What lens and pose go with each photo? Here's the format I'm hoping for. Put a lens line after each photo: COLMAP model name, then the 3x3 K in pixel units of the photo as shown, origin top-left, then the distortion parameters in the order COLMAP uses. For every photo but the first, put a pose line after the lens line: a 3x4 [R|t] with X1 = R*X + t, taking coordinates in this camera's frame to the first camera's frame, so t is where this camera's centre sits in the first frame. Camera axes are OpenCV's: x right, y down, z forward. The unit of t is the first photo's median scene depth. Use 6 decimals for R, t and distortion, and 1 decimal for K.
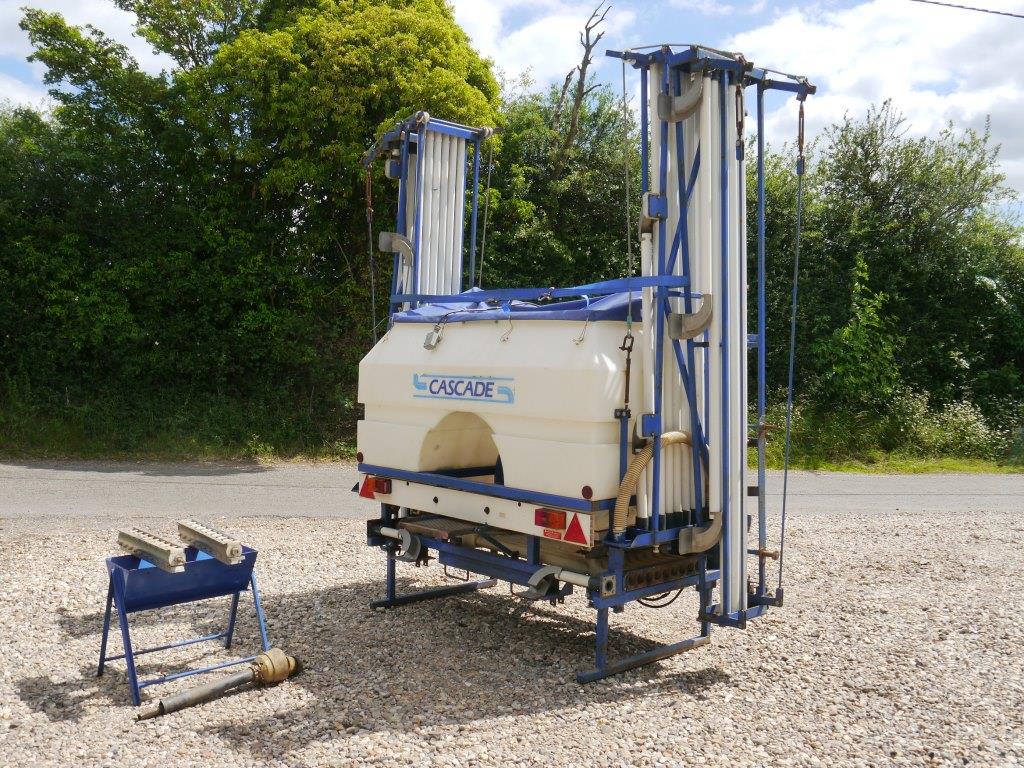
lens RADIAL K [[999.2, 0, 516.2], [0, 999.2, 379.7], [0, 0, 1]] dist [-0.013915, 0.000000]
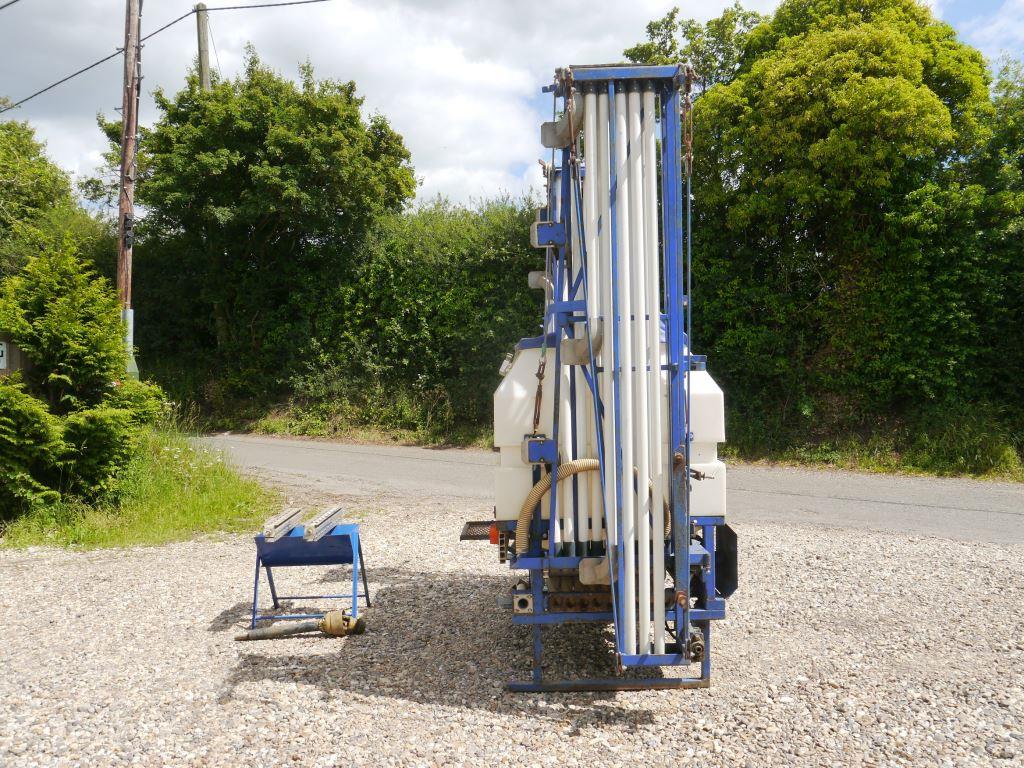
lens RADIAL K [[863.0, 0, 513.0], [0, 863.0, 385.7], [0, 0, 1]] dist [-0.019648, -0.002956]
pose [[0.716554, -0.012367, -0.697422, 0.618049], [0.015308, 0.999881, -0.002003, -0.016745], [0.697364, -0.009241, 0.716658, 0.302830]]
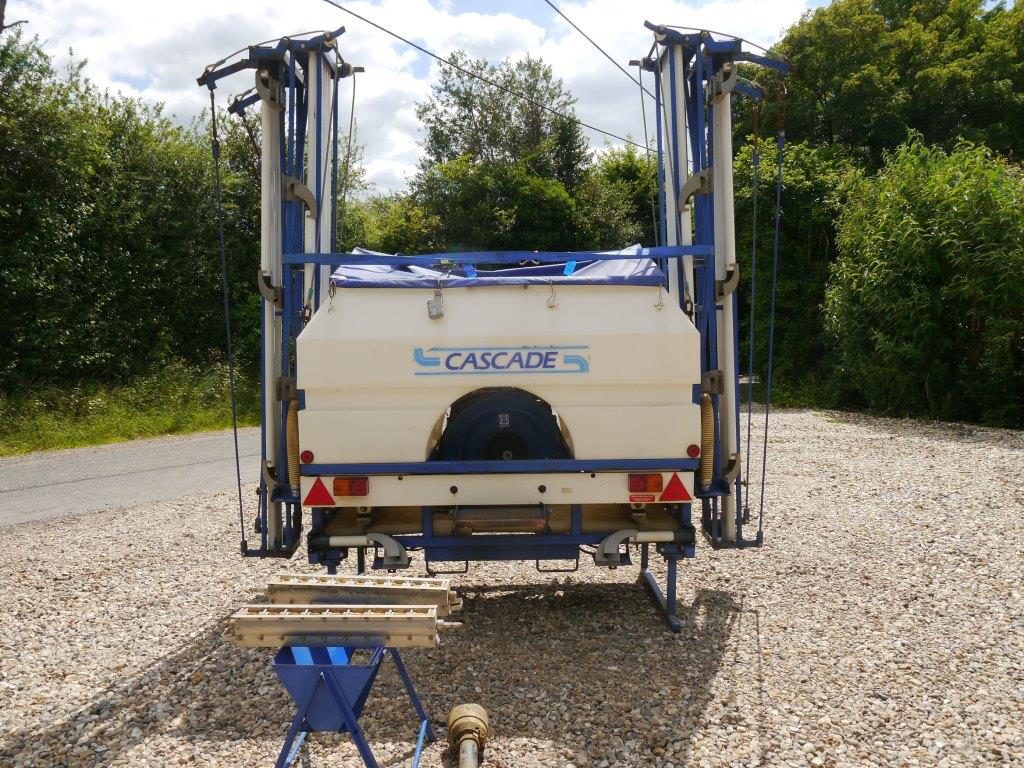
lens RADIAL K [[863.0, 0, 515.8], [0, 863.0, 380.8], [0, 0, 1]] dist [-0.019648, -0.002956]
pose [[0.659062, -0.077124, 0.748124, -0.599896], [0.041941, 0.996949, 0.065827, -0.023031], [-0.750919, -0.012007, 0.660286, 0.451707]]
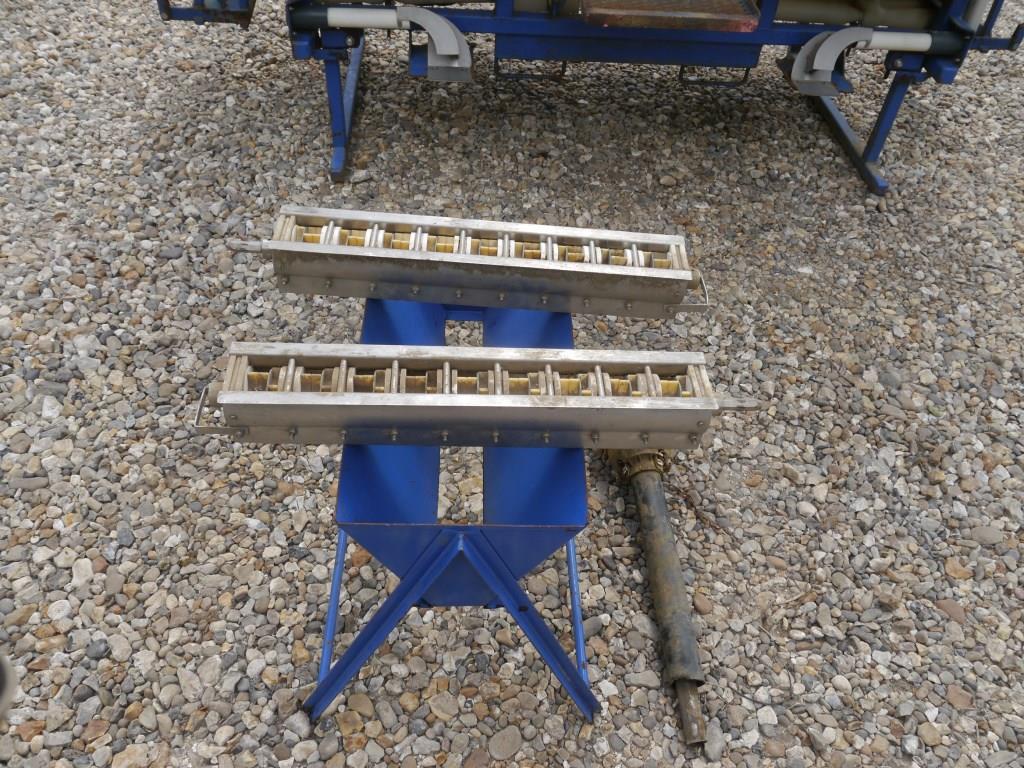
lens RADIAL K [[863.0, 0, 511.5], [0, 863.0, 386.1], [0, 0, 1]] dist [-0.019648, -0.002956]
pose [[0.624135, -0.531598, 0.572590, -0.423015], [-0.035378, 0.712872, 0.700401, -0.004280], [-0.780515, -0.457402, 0.426122, 0.754717]]
